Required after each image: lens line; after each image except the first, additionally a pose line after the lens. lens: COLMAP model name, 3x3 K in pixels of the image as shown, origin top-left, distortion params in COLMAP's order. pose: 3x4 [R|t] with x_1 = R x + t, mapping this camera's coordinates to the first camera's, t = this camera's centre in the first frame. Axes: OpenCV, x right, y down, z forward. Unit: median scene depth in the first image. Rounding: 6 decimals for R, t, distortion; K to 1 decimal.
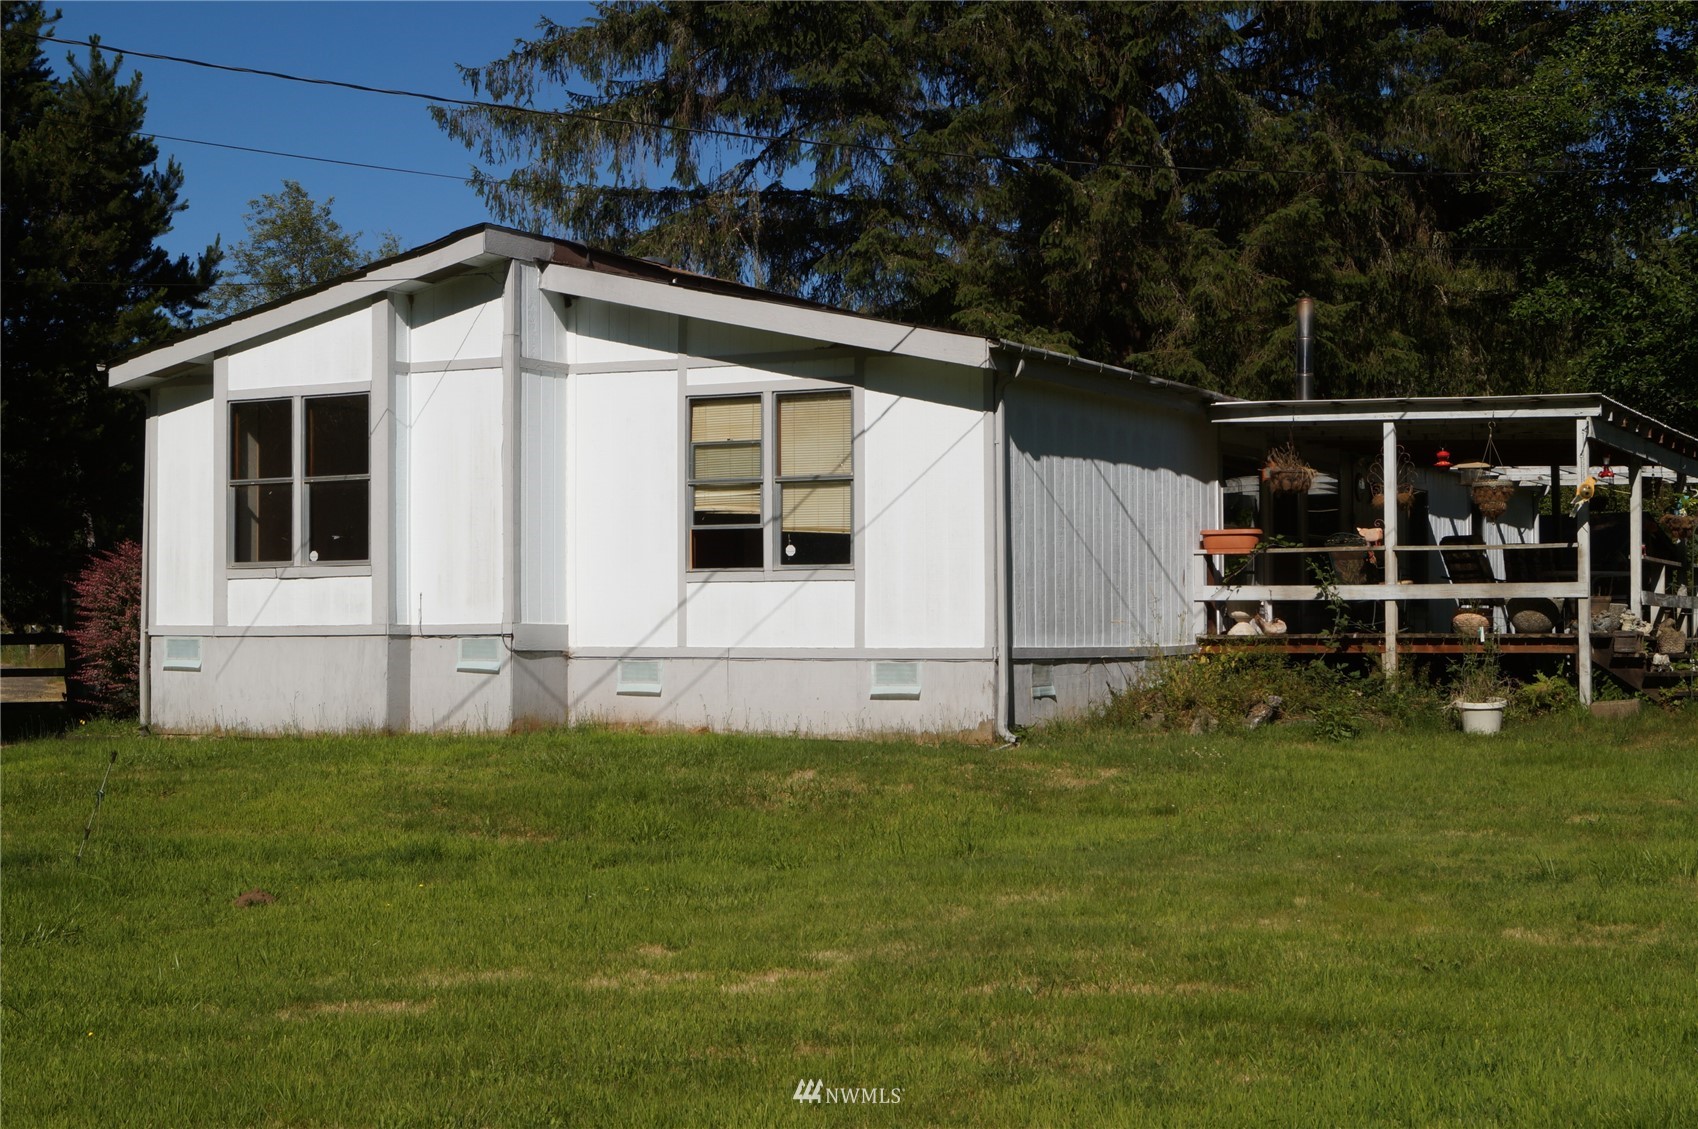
lens RADIAL K [[2506.1, 0, 849.0], [0, 2506.1, 564.5], [0, 0, 1]] dist [-0.048352, 0.040748]
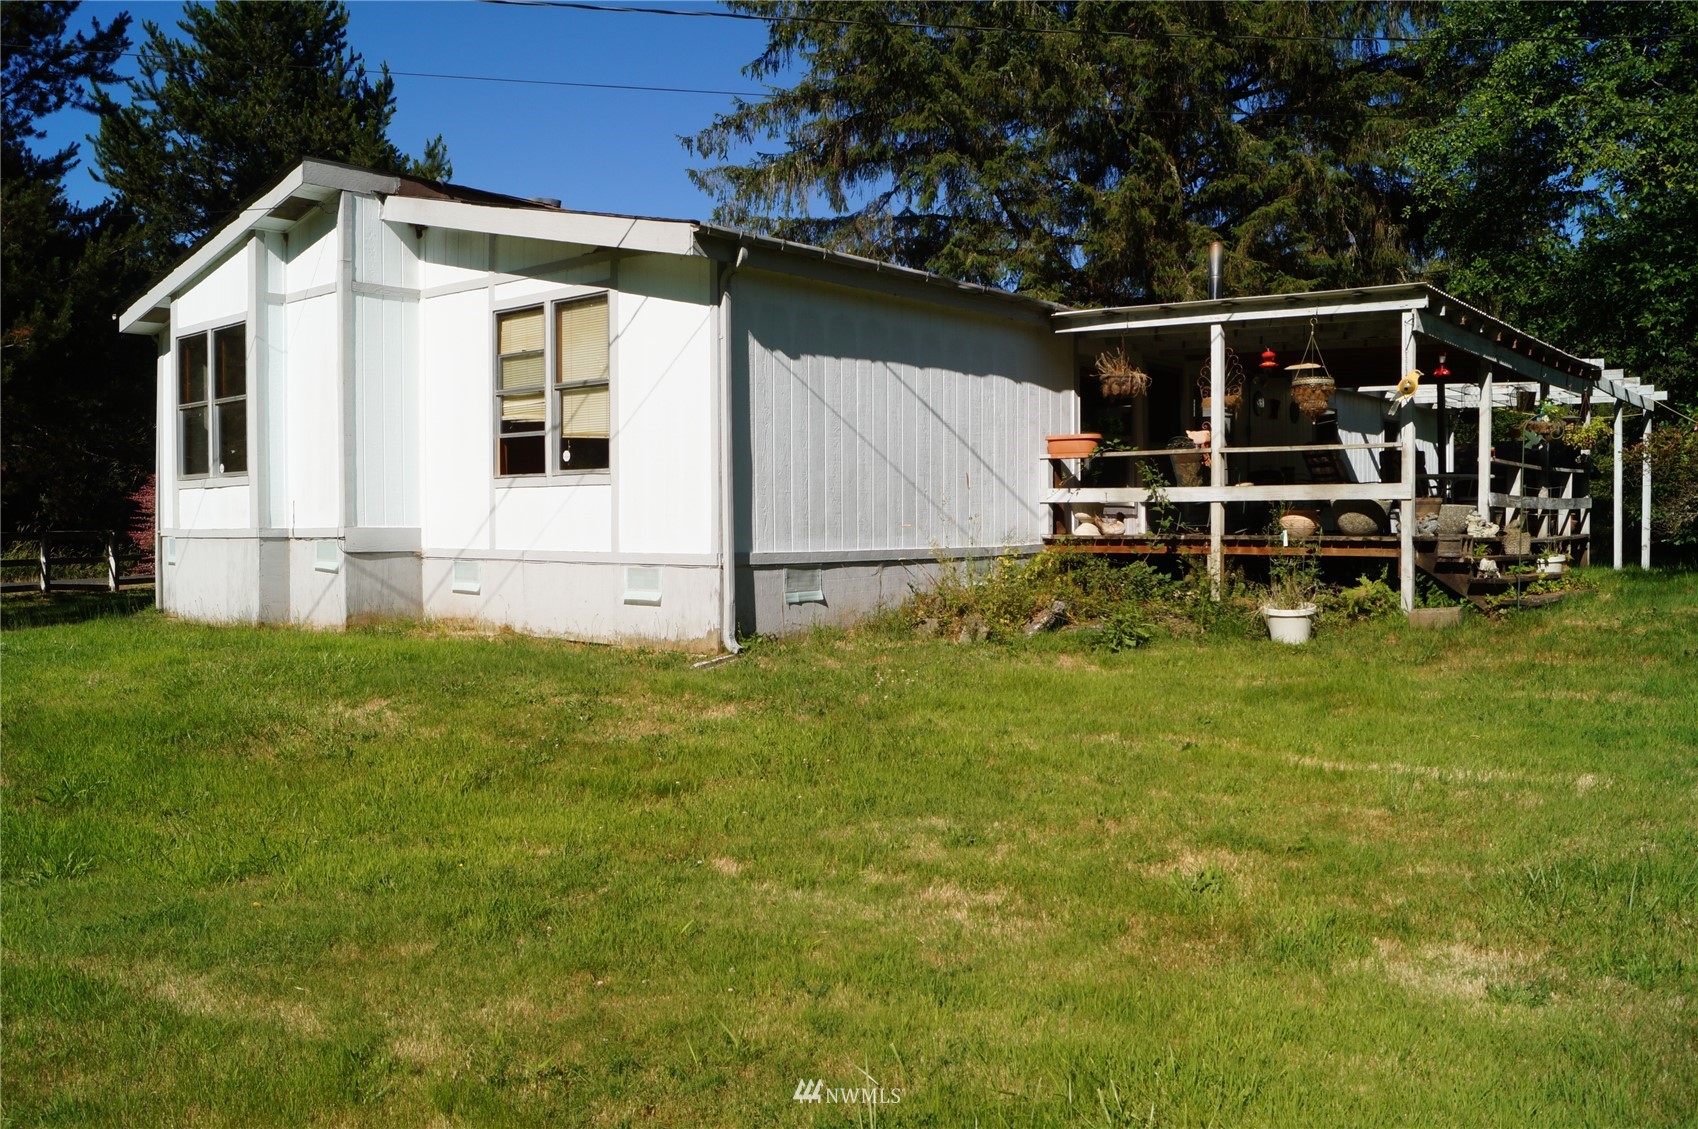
lens RADIAL K [[1359.5, 0, 849.0], [0, 1359.5, 564.5], [0, 0, 1]] dist [-0.081743, 0.001748]
pose [[0.979213, 0.004998, -0.202773, 0.189886], [0.007235, 0.998200, 0.059543, 0.006148], [0.202705, -0.059772, 0.977414, 0.455276]]
